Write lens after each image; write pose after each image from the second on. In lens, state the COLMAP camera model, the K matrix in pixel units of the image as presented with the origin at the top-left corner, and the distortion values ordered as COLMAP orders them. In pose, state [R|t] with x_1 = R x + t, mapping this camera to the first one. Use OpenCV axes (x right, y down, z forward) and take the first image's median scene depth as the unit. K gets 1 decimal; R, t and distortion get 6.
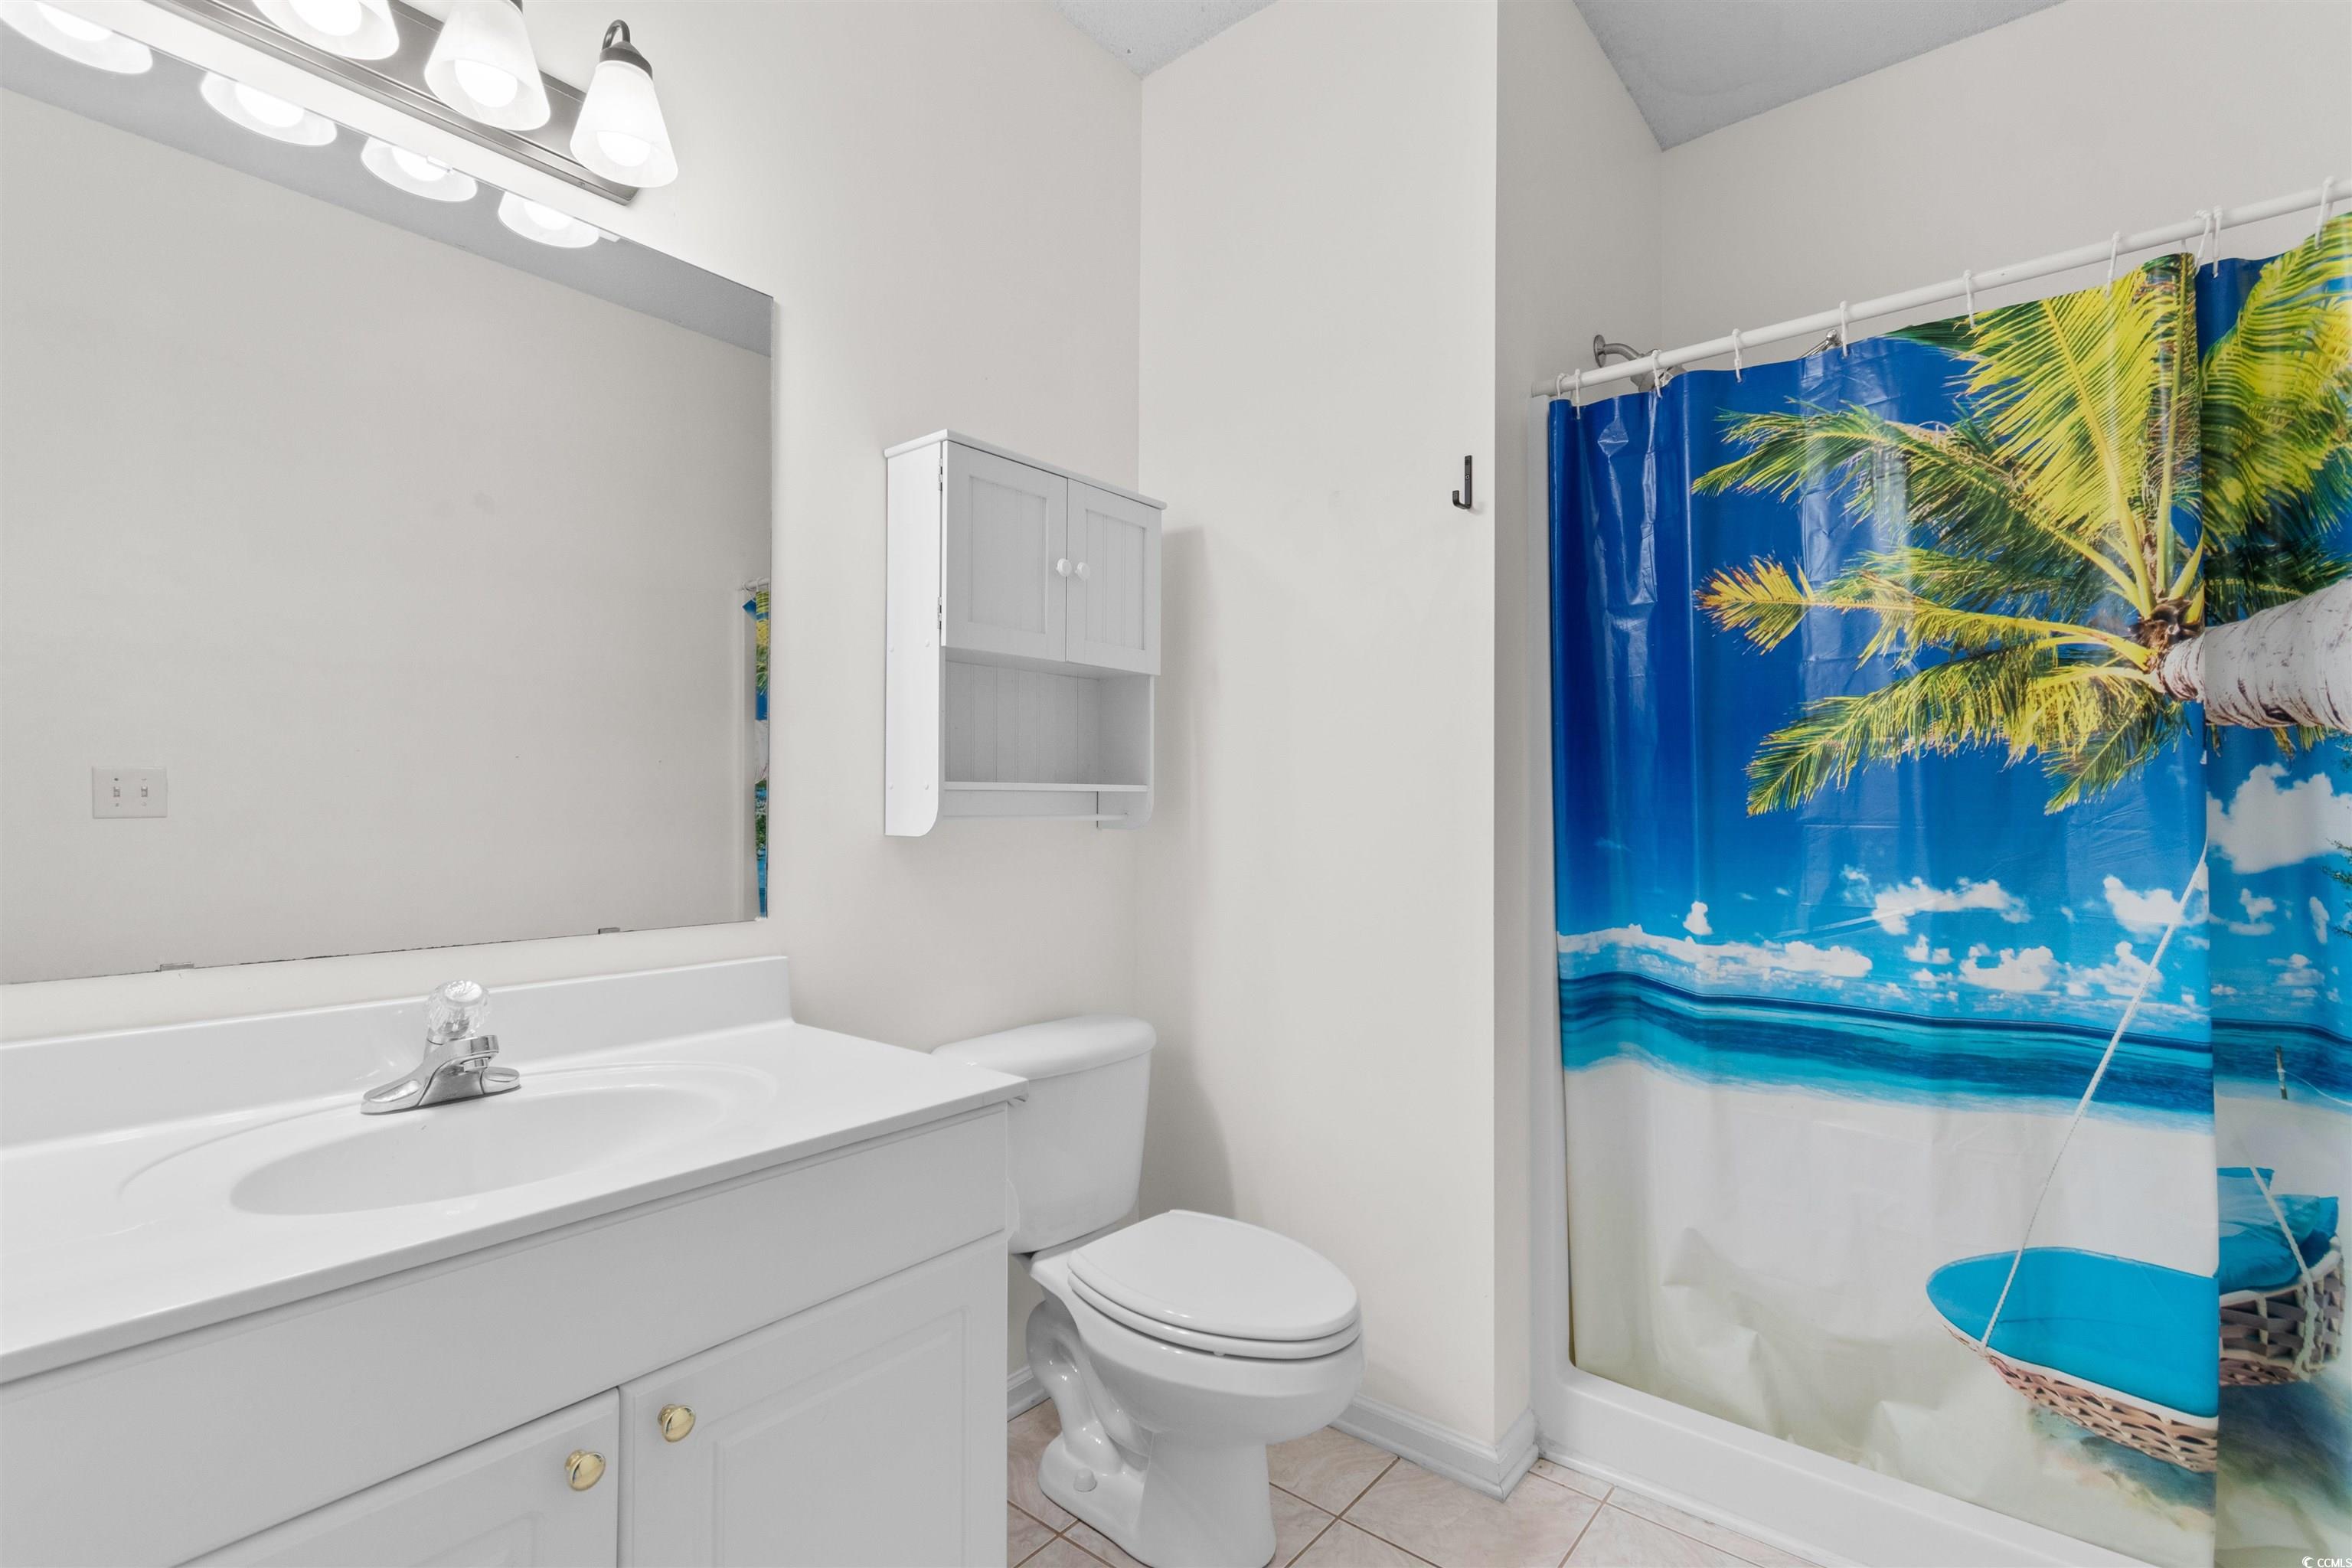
lens RADIAL K [[1047.4, 0, 1177.3], [0, 1047.4, 784.1], [0, 0, 1]] dist [0.007344, -0.002108]
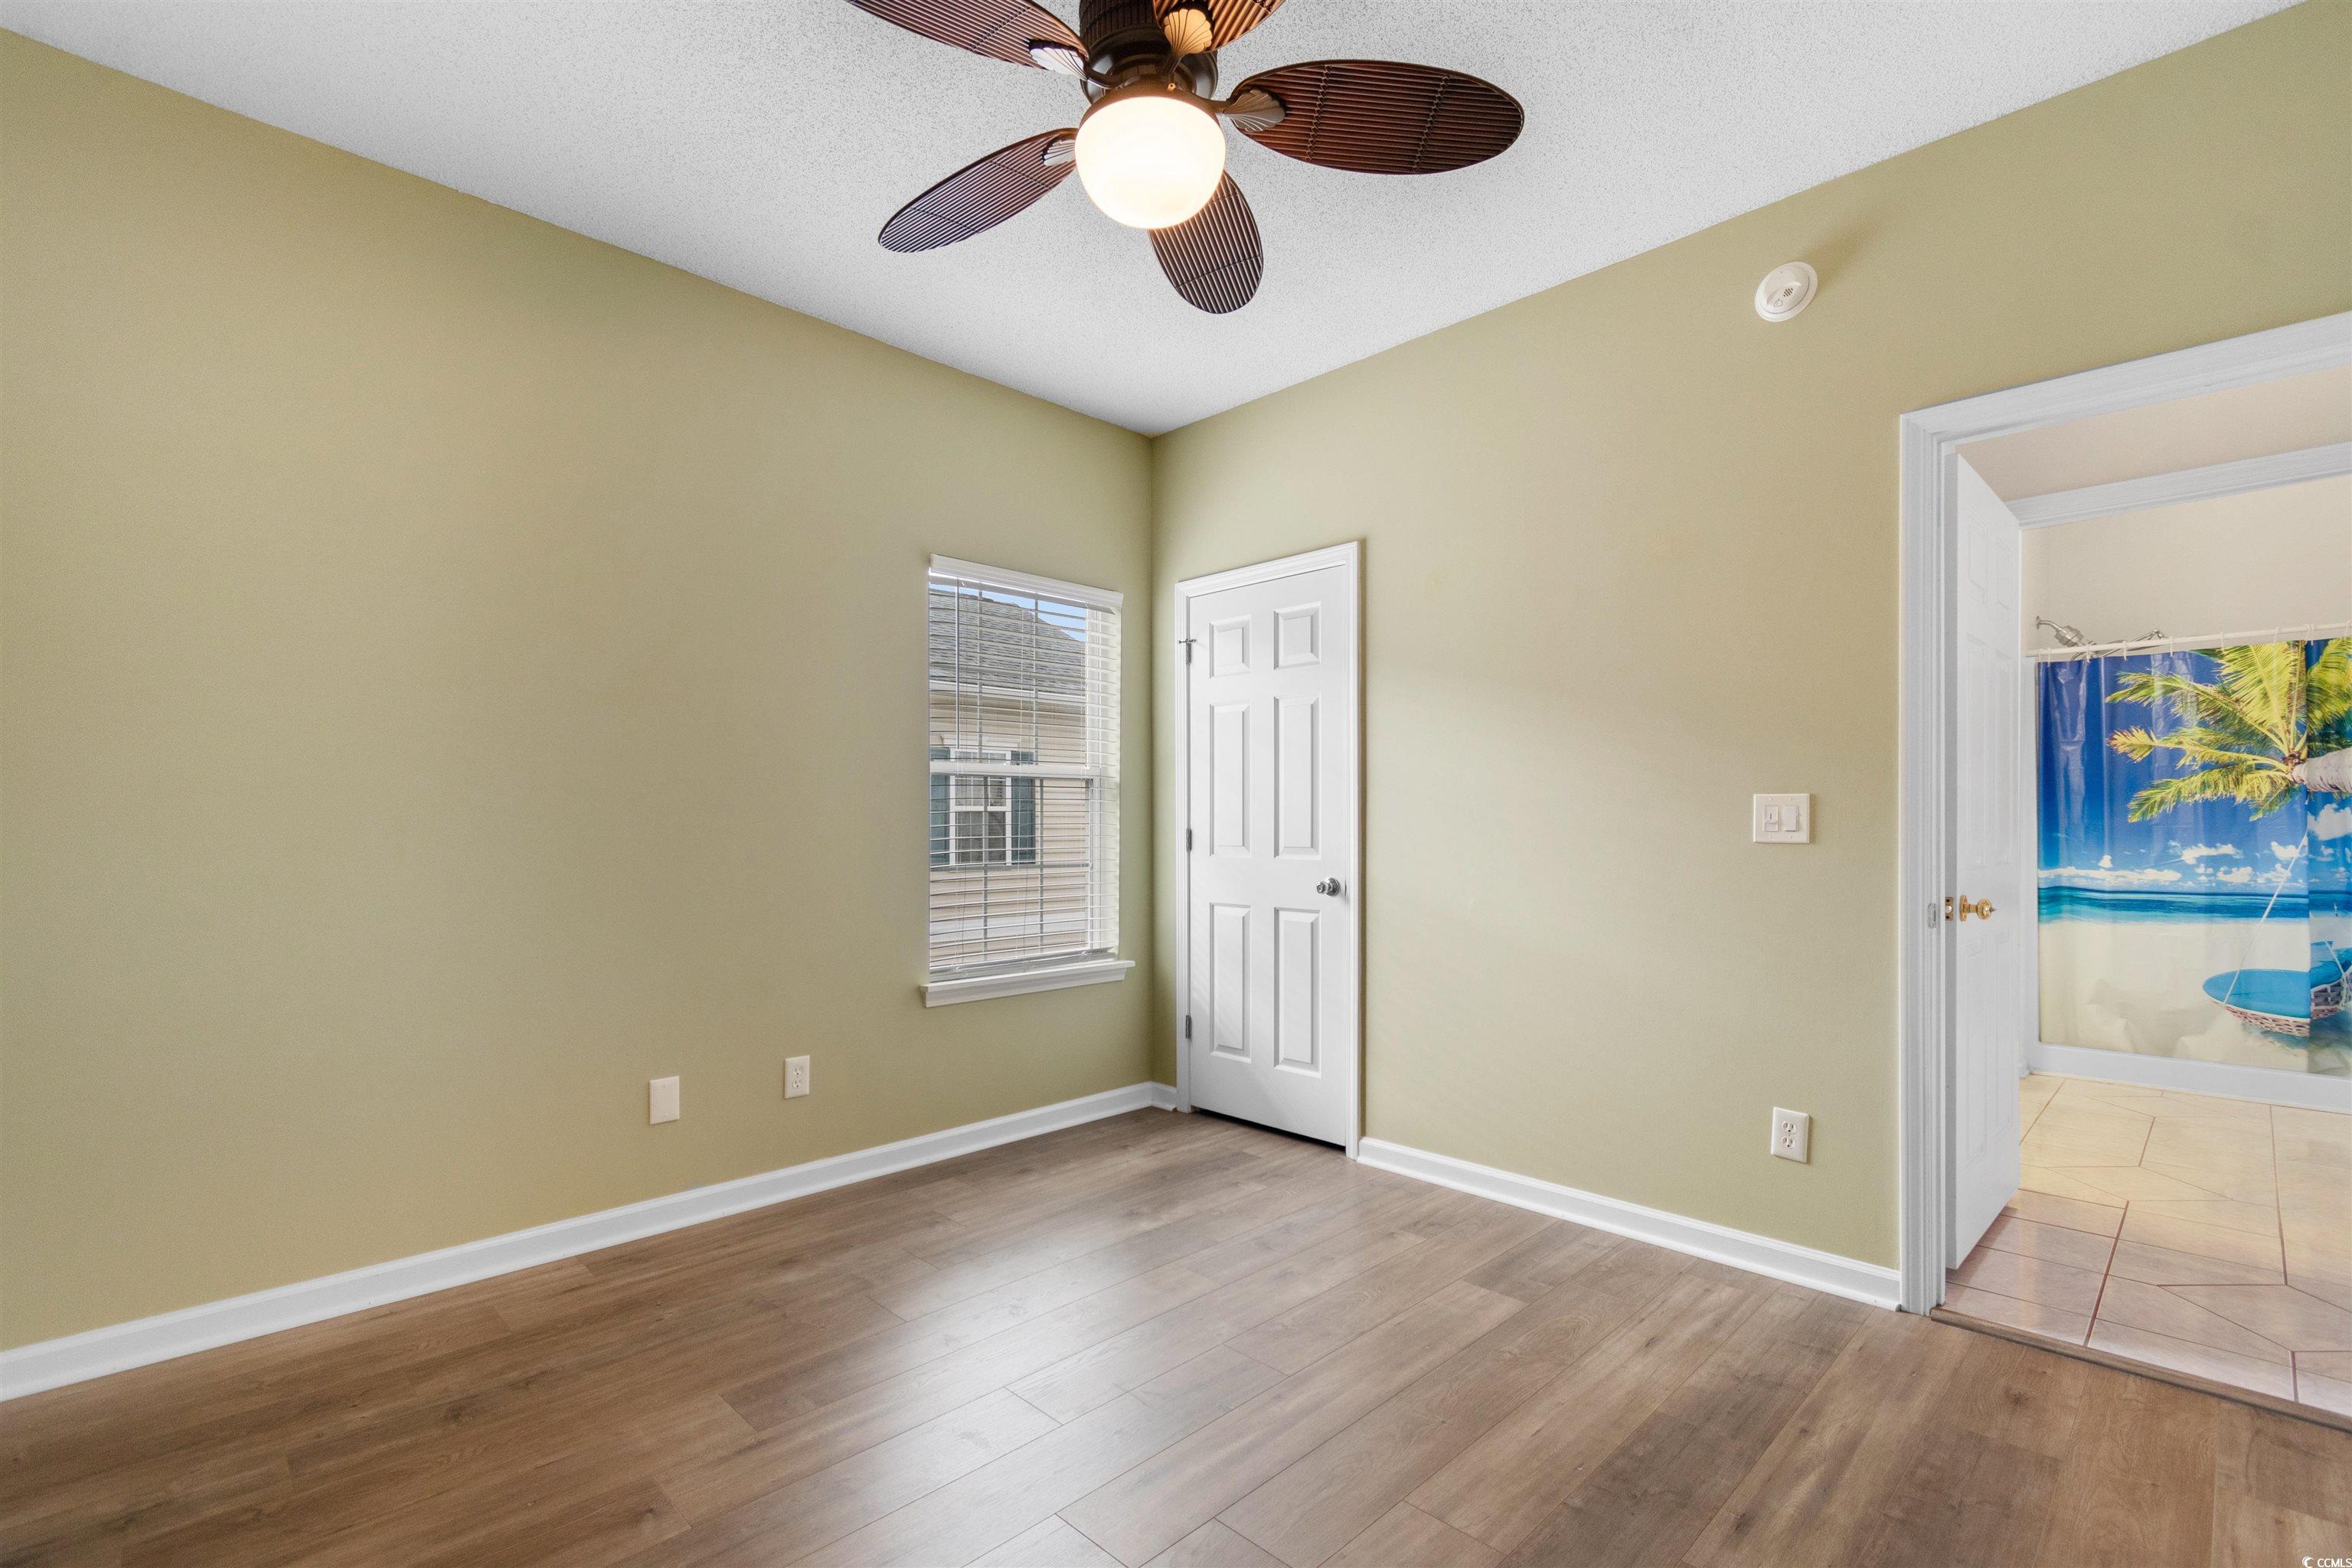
lens RADIAL K [[1047.4, 0, 1183.1], [0, 1047.4, 826.0], [0, 0, 1]] dist [0.007344, -0.002108]
pose [[0.995933, -0.004507, -0.089987, -1.826487], [0.005891, 0.999868, 0.015119, -0.018924], [0.089907, -0.015588, 0.995828, -2.137421]]
